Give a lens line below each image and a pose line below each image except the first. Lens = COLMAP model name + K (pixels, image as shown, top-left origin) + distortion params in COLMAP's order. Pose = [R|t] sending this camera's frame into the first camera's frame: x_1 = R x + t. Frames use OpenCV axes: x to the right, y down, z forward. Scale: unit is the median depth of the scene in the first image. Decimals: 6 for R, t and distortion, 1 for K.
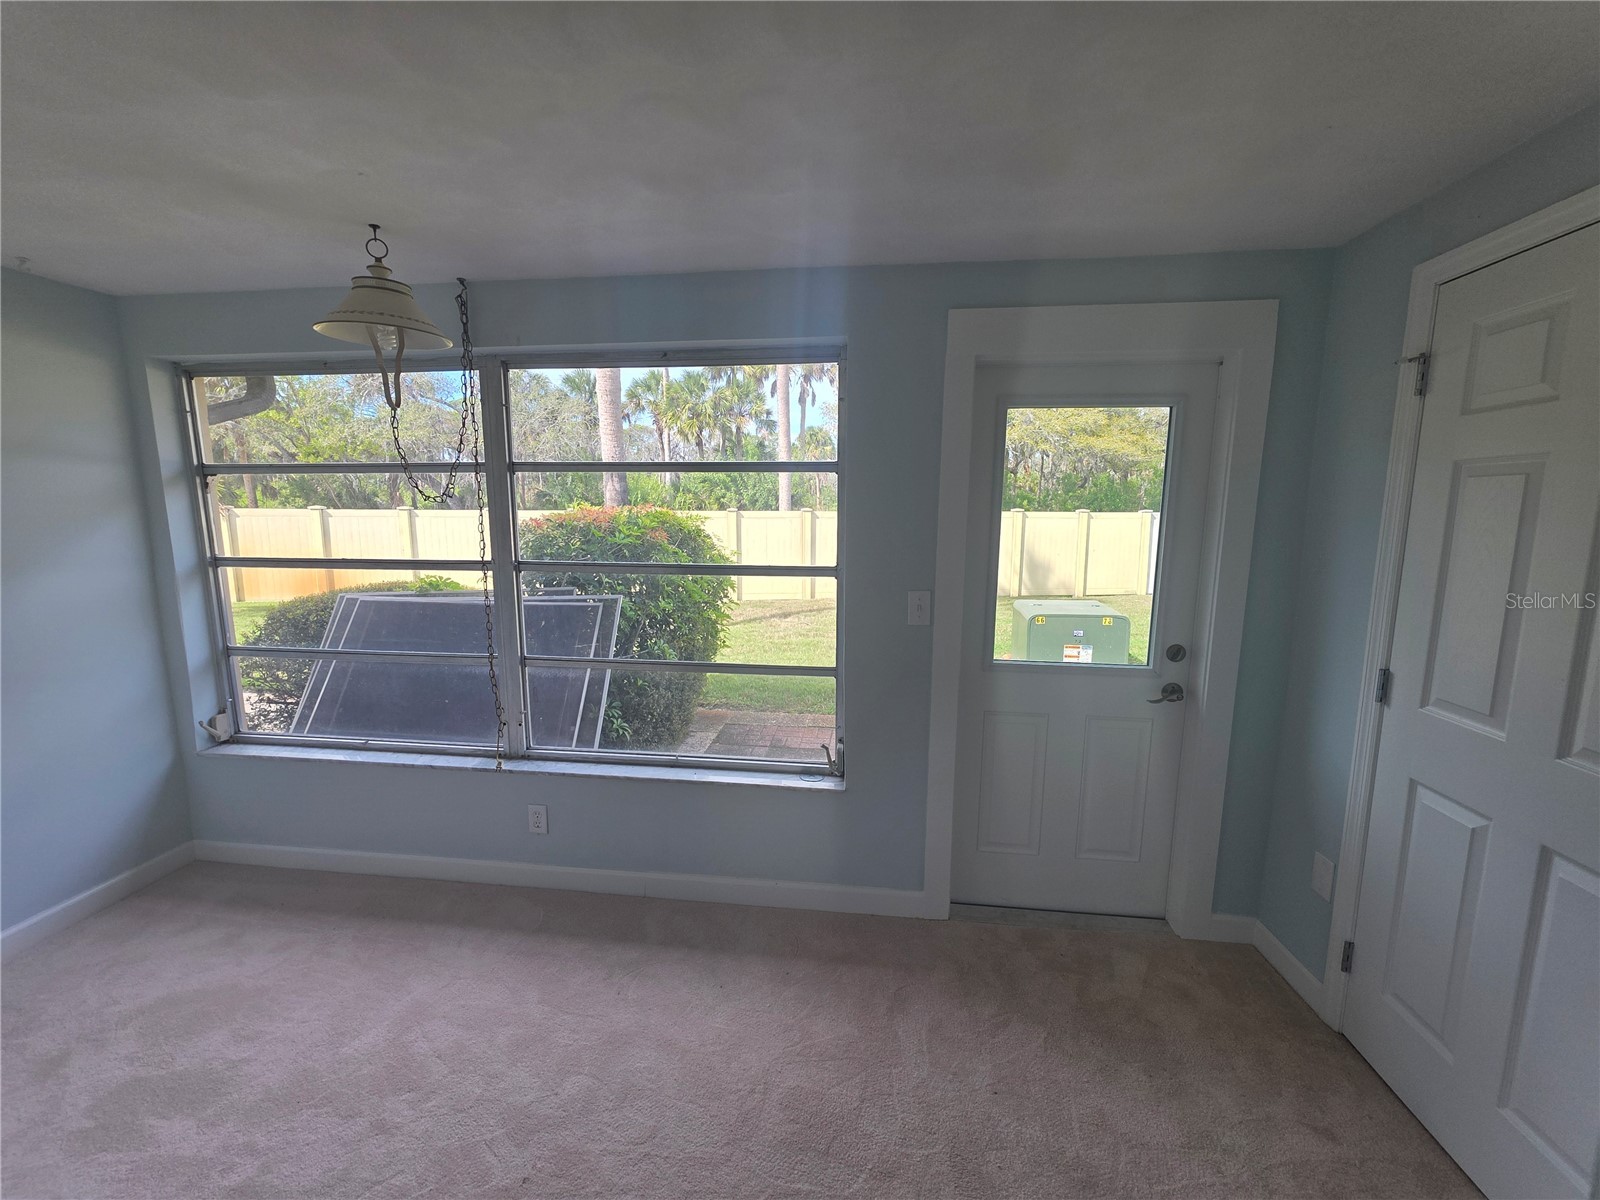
lens RADIAL K [[642.7, 0, 799.6], [0, 642.7, 608.1], [0, 0, 1]] dist [0.002930, -0.000154]
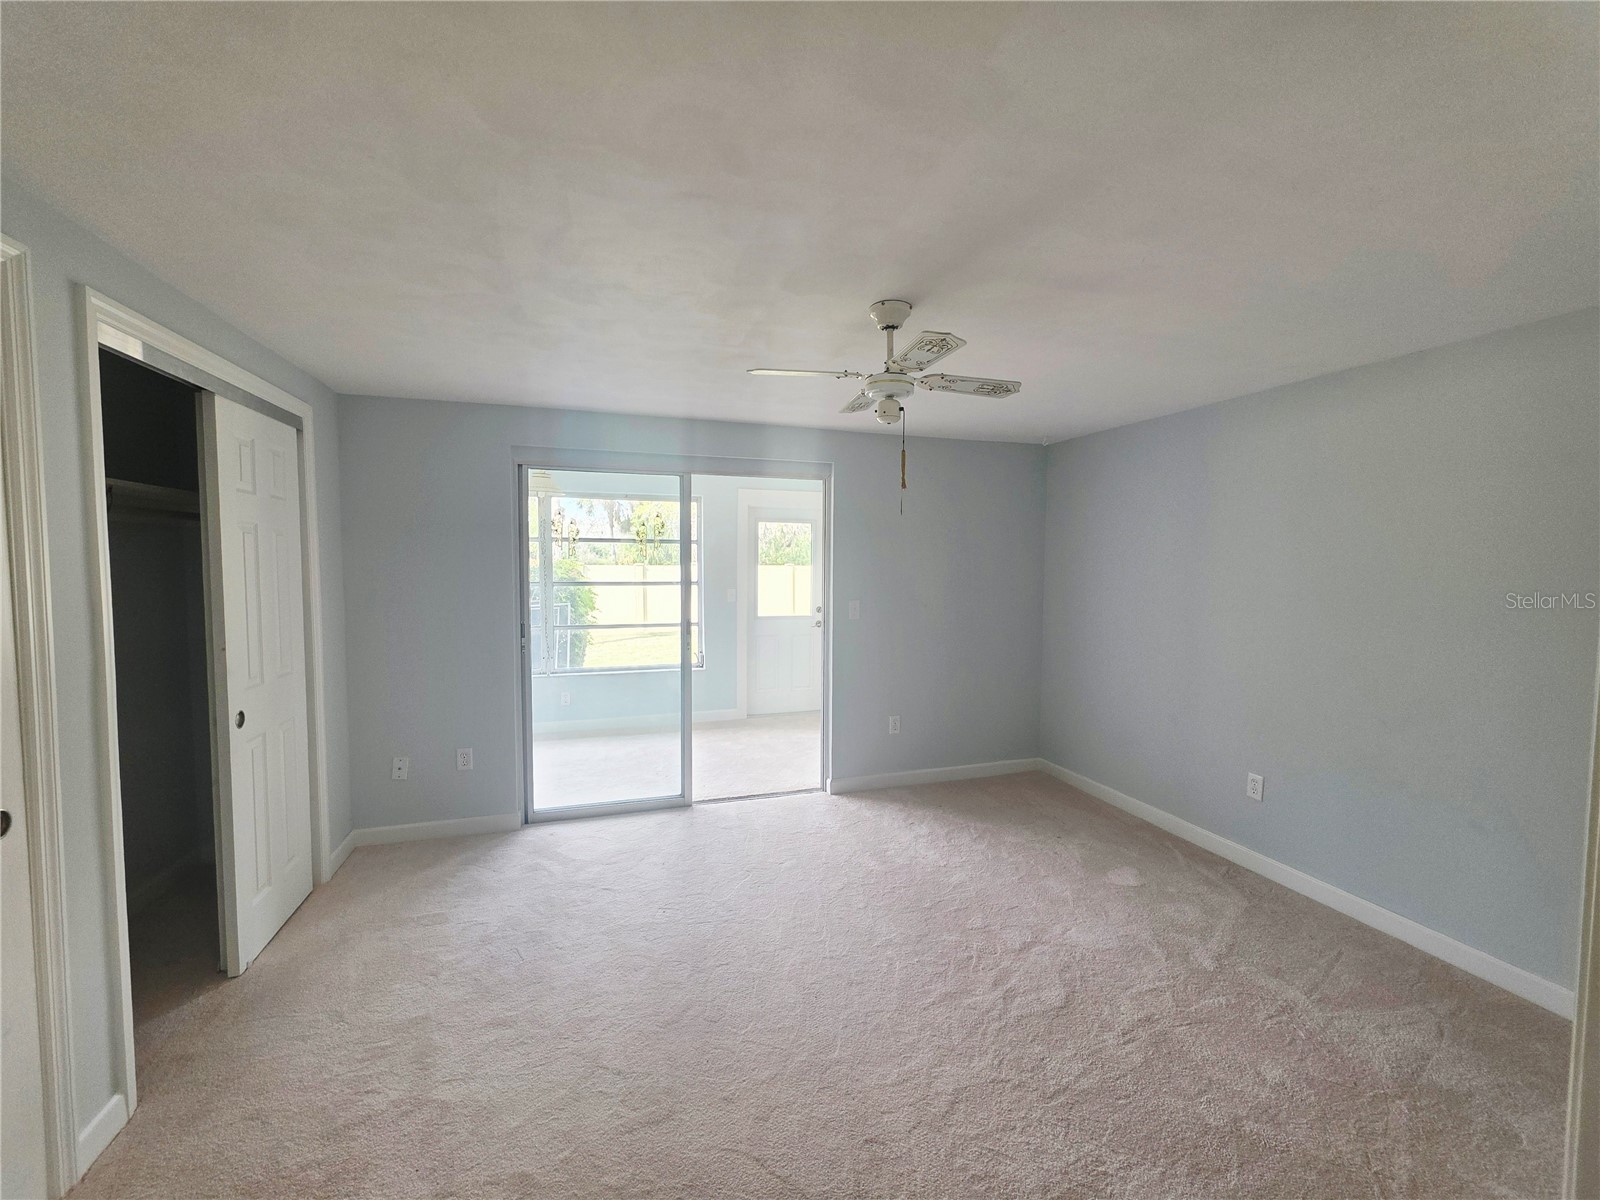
lens RADIAL K [[642.7, 0, 801.5], [0, 642.7, 599.3], [0, 0, 1]] dist [0.002930, -0.000154]
pose [[0.909699, -0.023723, 0.414589, -0.629603], [0.065312, 0.994115, -0.086426, 0.257517], [-0.410099, 0.105700, 0.905895, -1.477424]]
